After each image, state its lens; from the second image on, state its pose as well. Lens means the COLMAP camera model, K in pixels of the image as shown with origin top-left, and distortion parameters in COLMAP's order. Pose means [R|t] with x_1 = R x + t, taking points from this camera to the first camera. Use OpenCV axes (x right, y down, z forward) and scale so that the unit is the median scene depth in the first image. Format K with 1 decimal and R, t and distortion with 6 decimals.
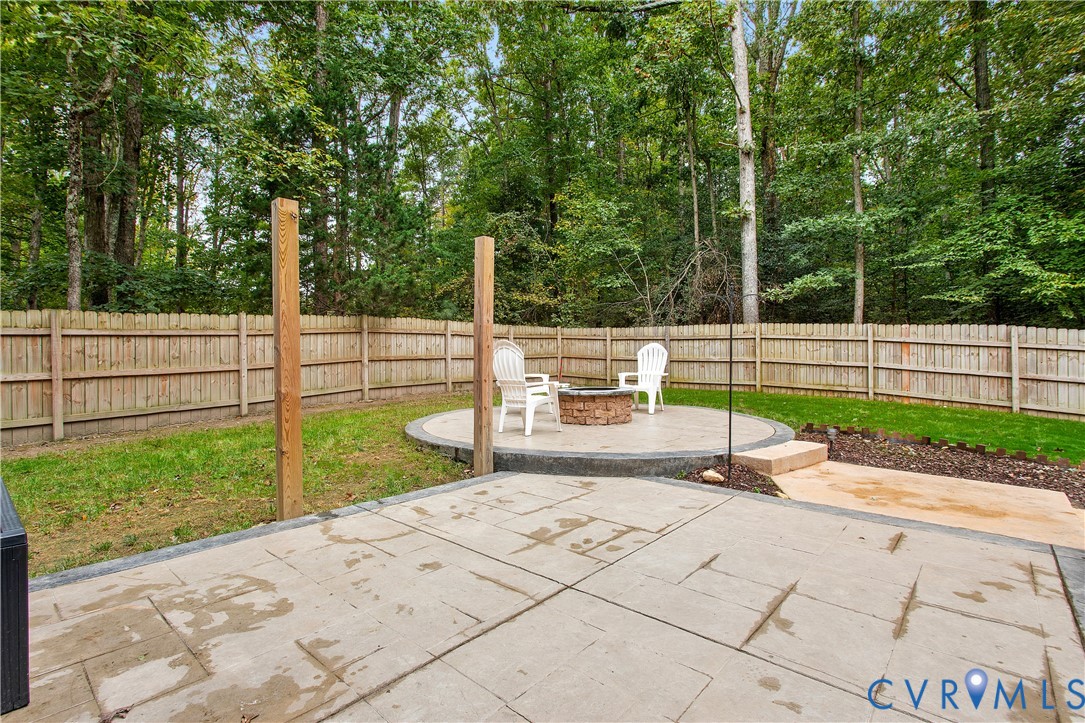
lens RADIAL K [[515.4, 0, 542.5], [0, 515.4, 361.5], [0, 0, 1]] dist [-0.002388, -0.000204]
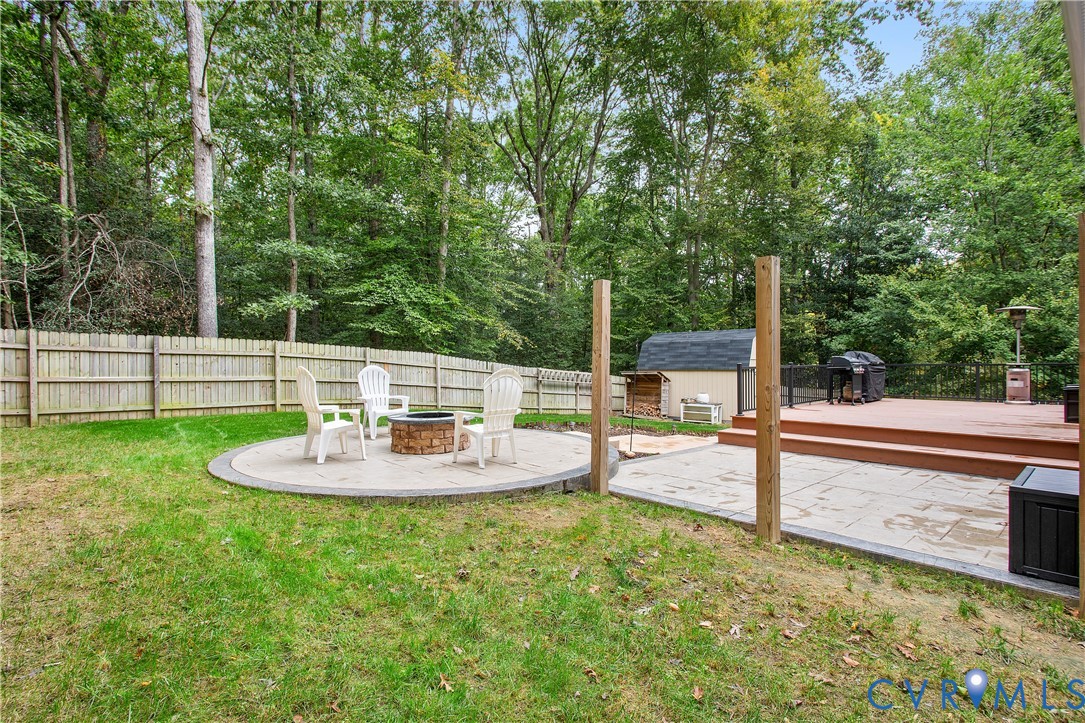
lens RADIAL K [[515.4, 0, 542.5], [0, 515.4, 361.5], [0, 0, 1]] dist [-0.002388, -0.000204]
pose [[0.118240, 0.010448, 0.992930, -0.465215], [0.008153, 0.999901, -0.011492, -0.019057], [-0.992952, 0.009454, 0.118143, 0.375223]]
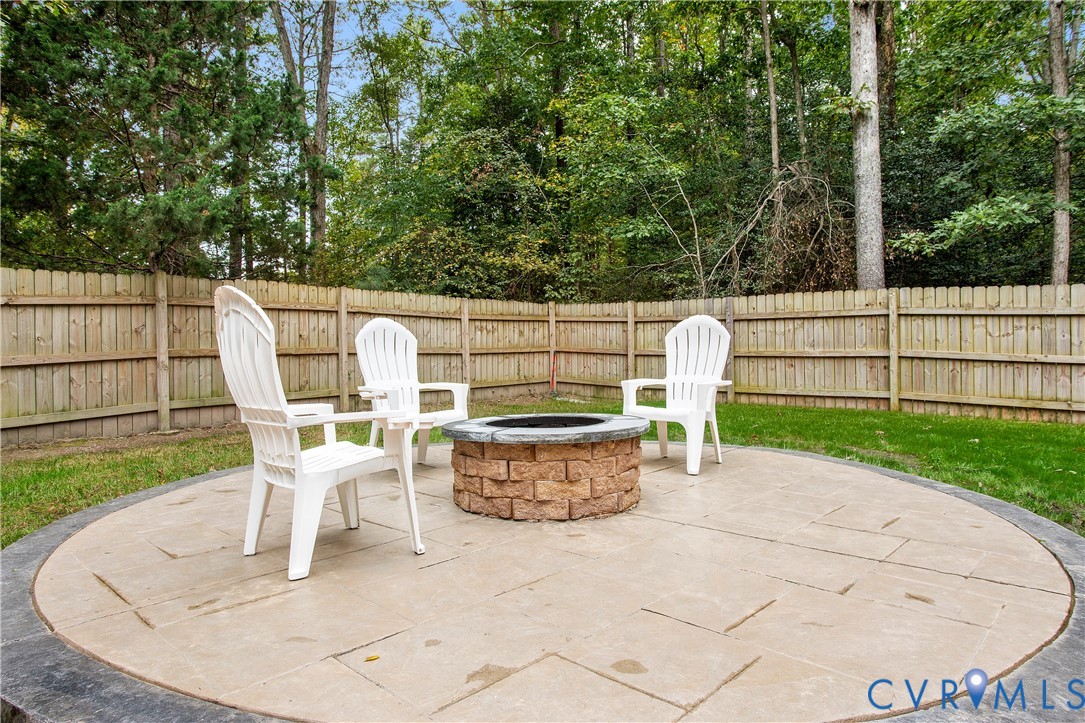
lens RADIAL K [[654.2, 0, 542.5], [0, 654.2, 361.5], [0, 0, 1]] dist [-0.004152, -0.000397]
pose [[0.999147, -0.004684, -0.041029, 0.064549], [0.004717, 0.999989, 0.000711, 0.003024], [0.041025, -0.000904, 0.999158, 0.265247]]
